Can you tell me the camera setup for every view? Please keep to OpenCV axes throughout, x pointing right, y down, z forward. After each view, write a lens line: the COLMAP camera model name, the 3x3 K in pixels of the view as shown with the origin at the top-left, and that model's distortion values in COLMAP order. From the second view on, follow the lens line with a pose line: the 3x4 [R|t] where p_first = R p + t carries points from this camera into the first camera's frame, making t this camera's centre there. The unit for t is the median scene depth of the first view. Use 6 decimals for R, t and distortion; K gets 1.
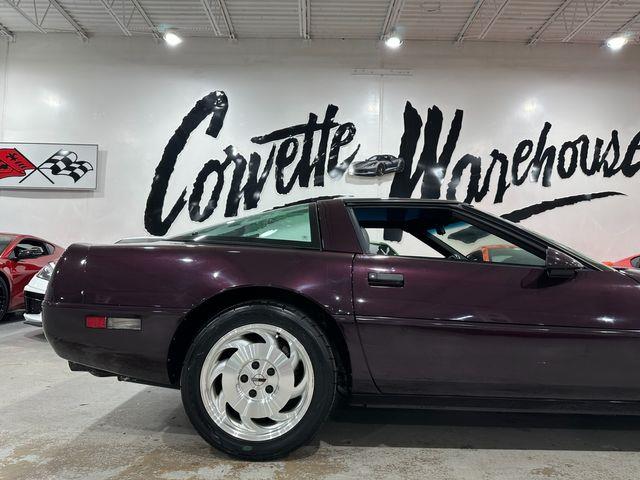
lens RADIAL K [[454.7, 0, 320.4], [0, 454.7, 243.5], [0, 0, 1]] dist [0.075508, -0.102944]
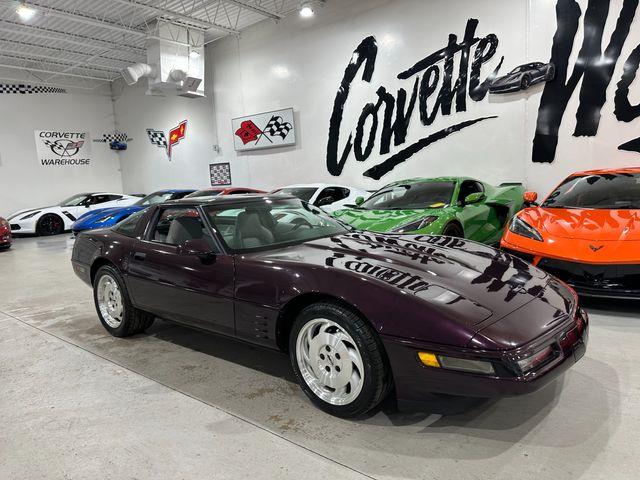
lens RADIAL K [[454.7, 0, 317.8], [0, 454.7, 246.1], [0, 0, 1]] dist [0.075508, -0.102944]
pose [[0.757861, 0.031485, -0.651656, 0.413588], [0.104584, 0.980055, 0.168980, -0.042579], [0.643979, -0.196216, 0.739453, 0.021266]]
